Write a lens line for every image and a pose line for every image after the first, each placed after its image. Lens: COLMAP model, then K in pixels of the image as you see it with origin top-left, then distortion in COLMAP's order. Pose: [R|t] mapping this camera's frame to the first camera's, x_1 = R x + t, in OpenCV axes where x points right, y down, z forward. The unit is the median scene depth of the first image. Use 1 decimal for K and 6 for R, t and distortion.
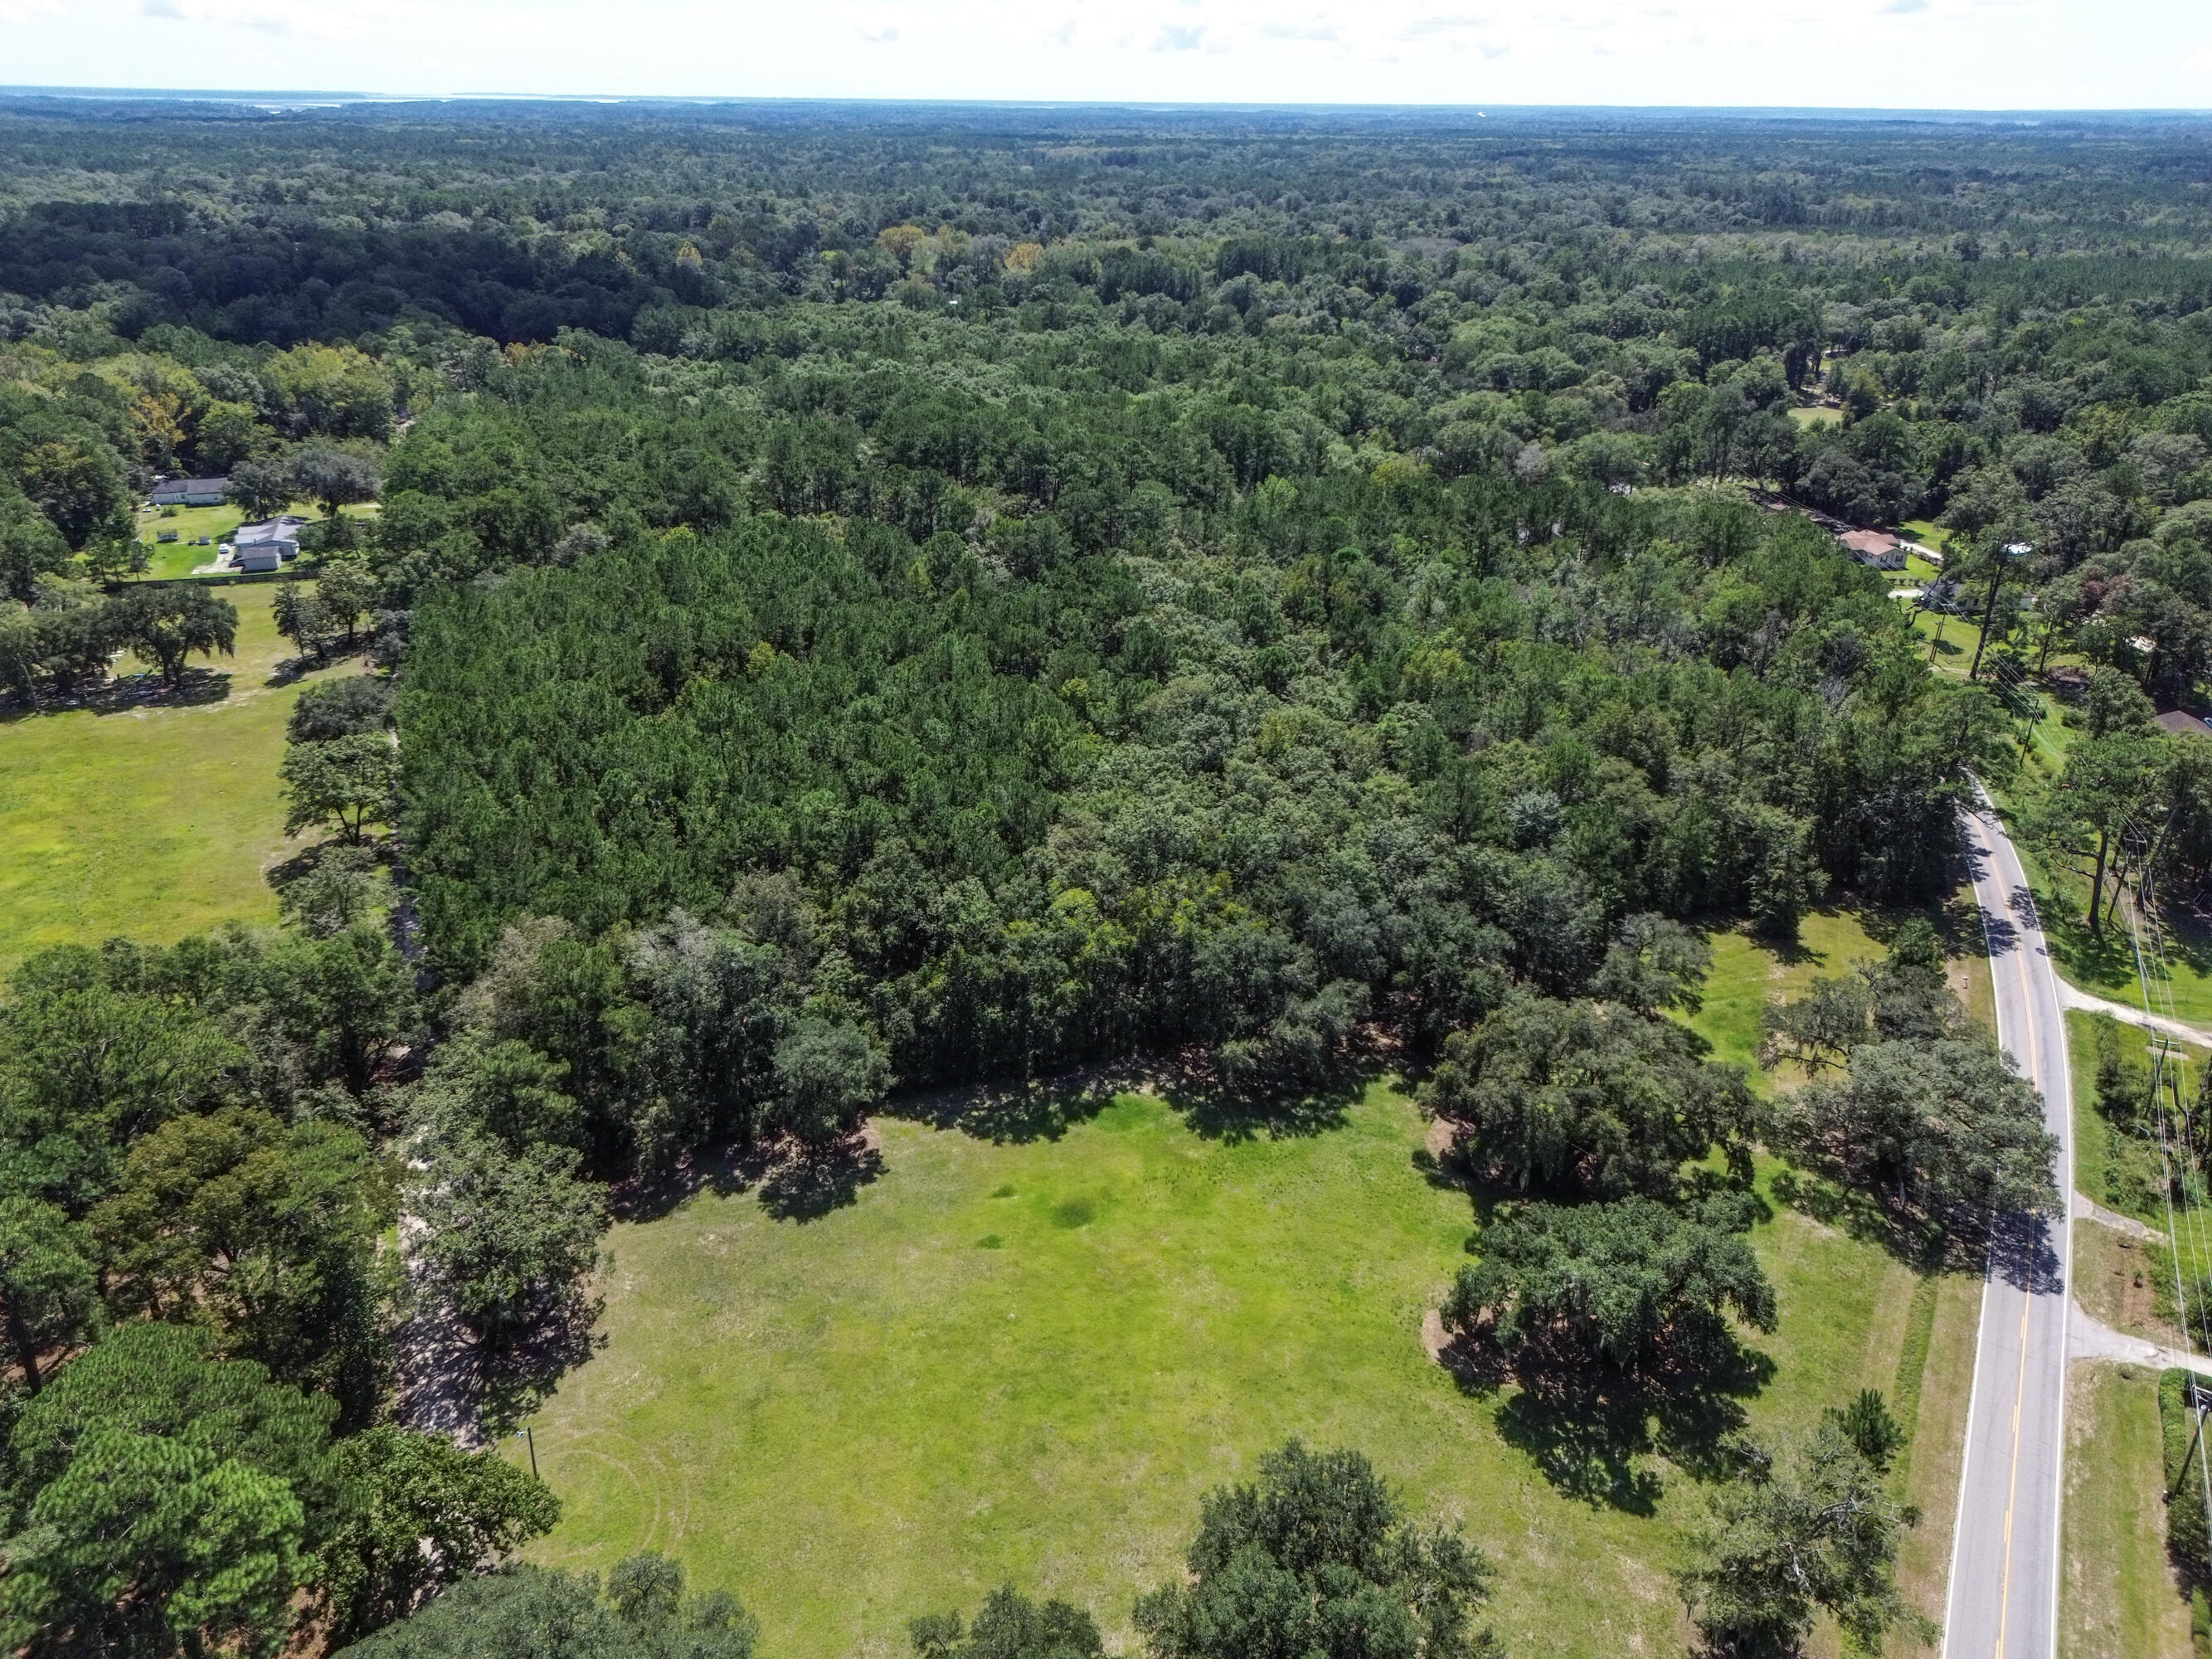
lens RADIAL K [[1535.2, 0, 1103.7], [0, 1535.2, 818.6], [0, 0, 1]] dist [0.030082, -0.018230]
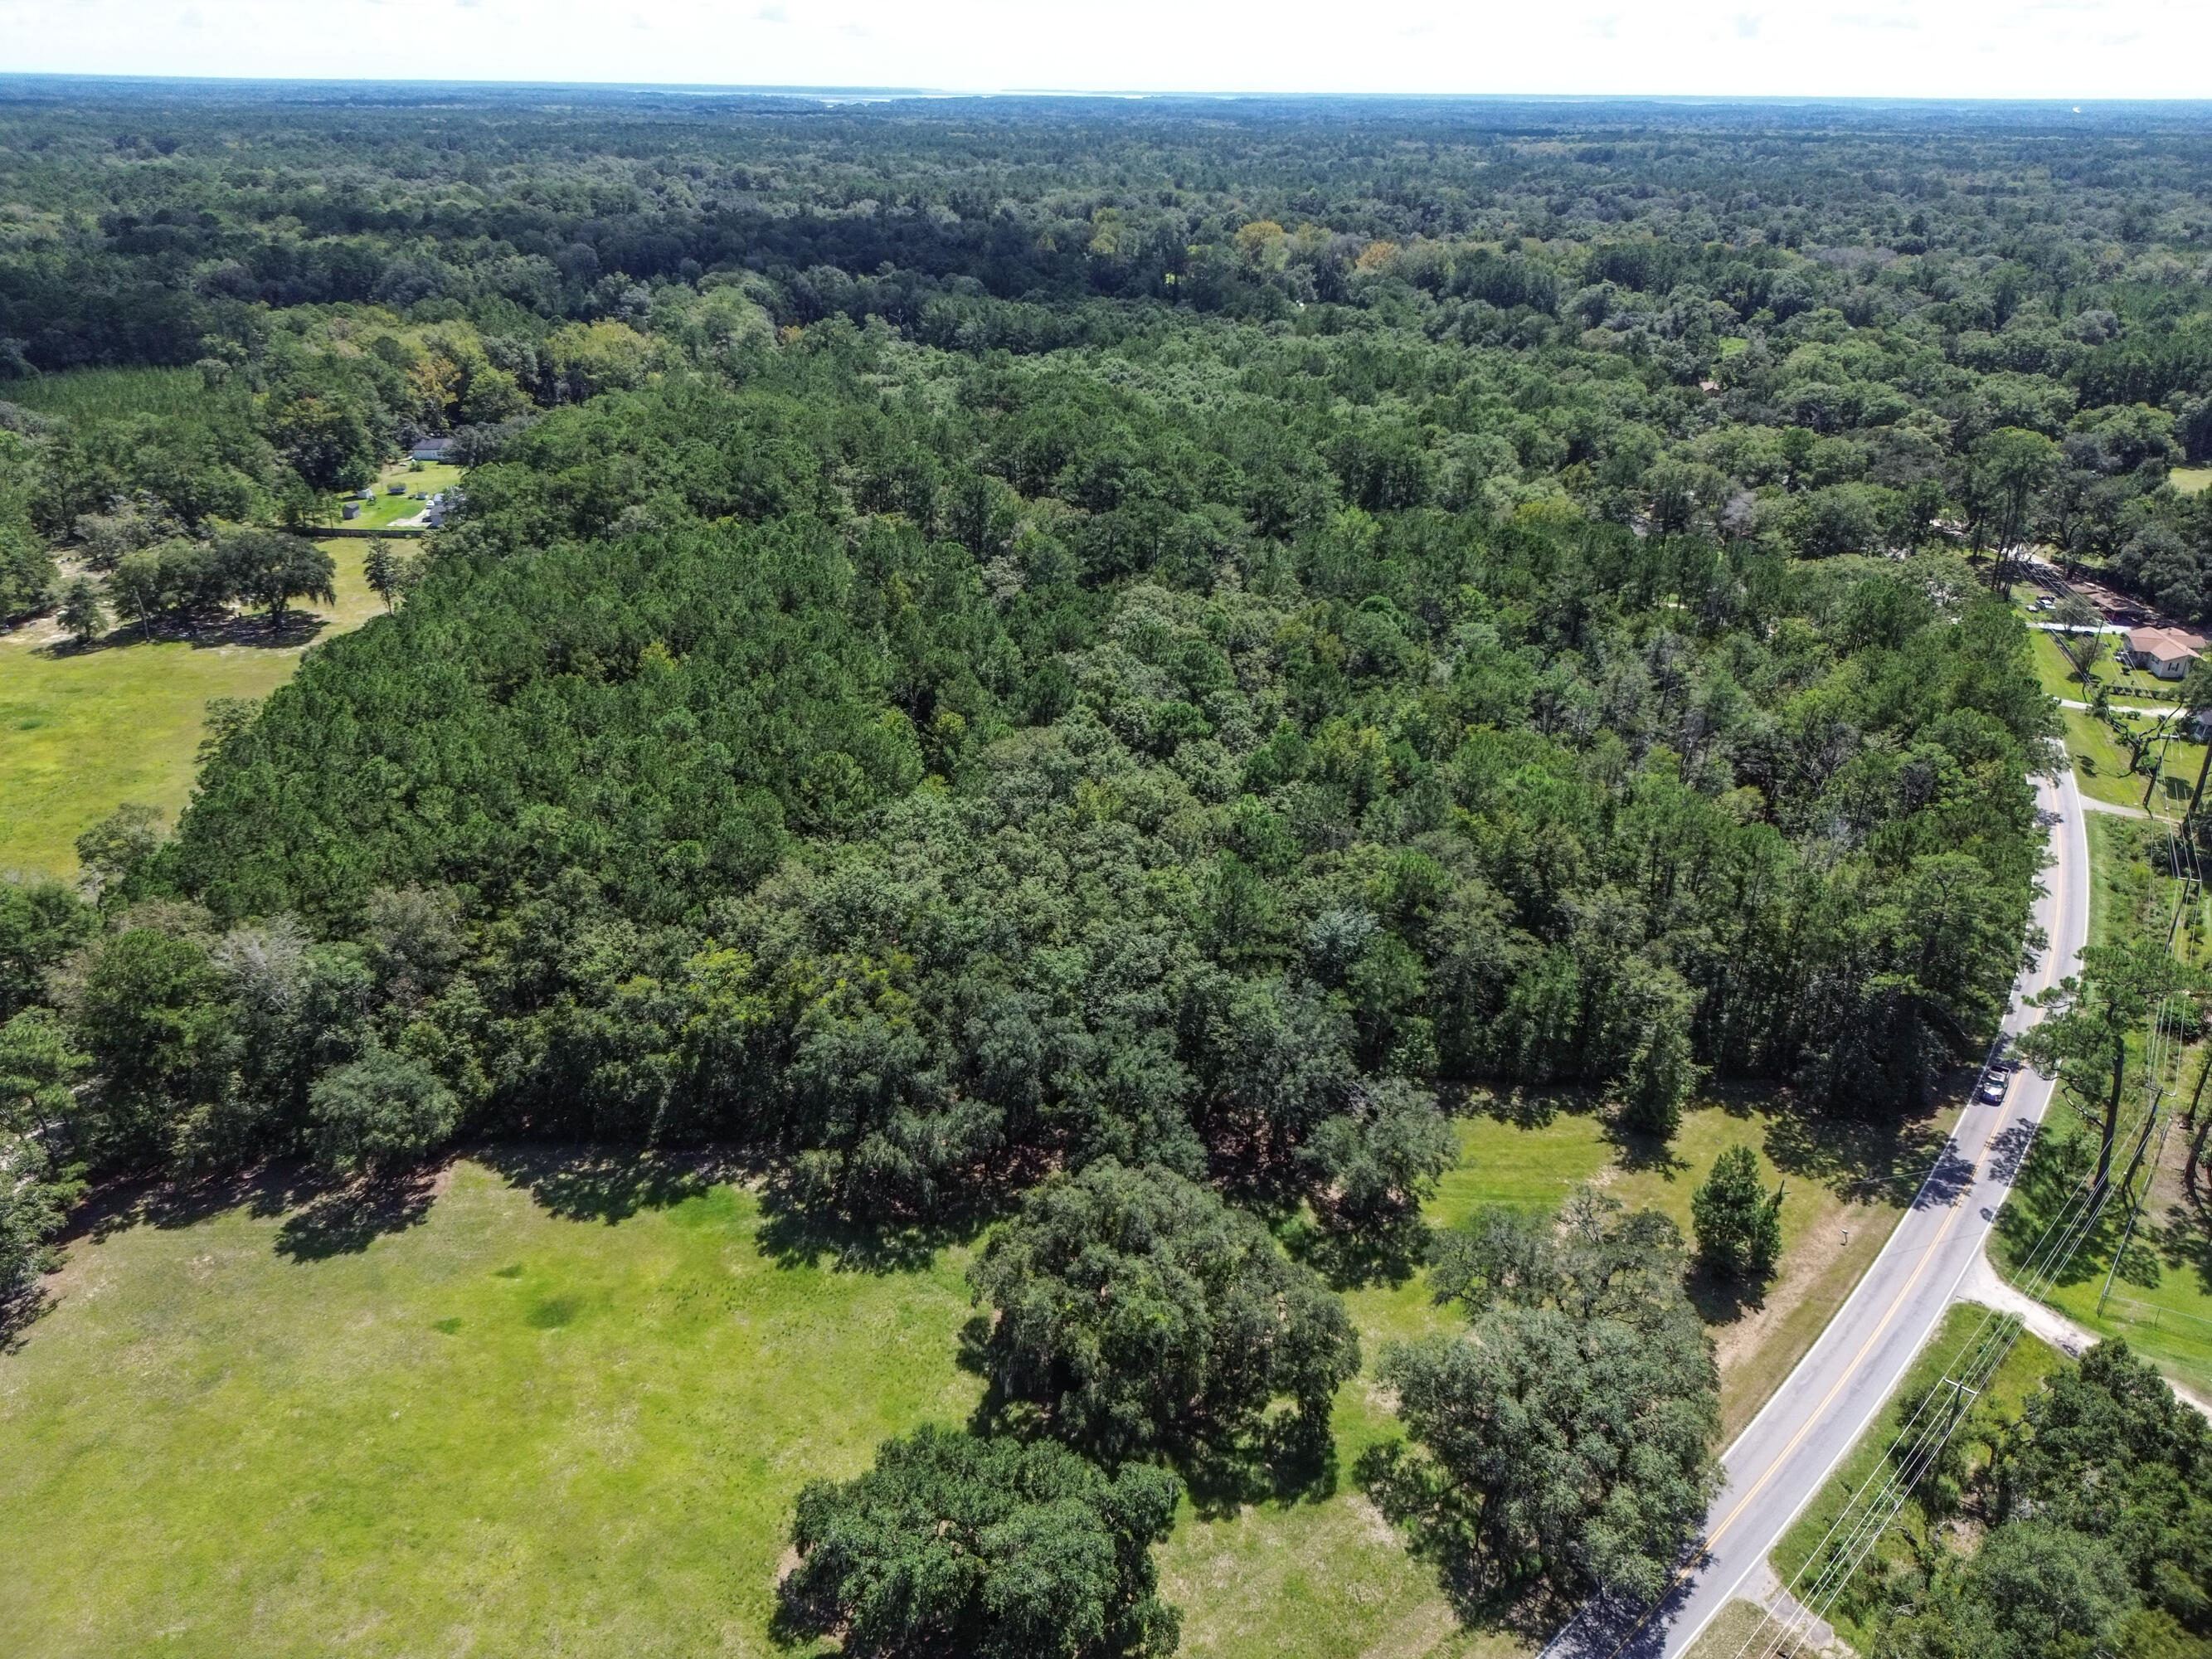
lens RADIAL K [[1535.2, 0, 1116.9], [0, 1535.2, 836.2], [0, 0, 1]] dist [0.030082, -0.018230]
pose [[0.956532, 0.128940, -0.261573, 0.370381], [-0.125794, 0.991638, 0.028811, -0.065280], [0.263100, 0.005346, 0.964754, 0.156536]]
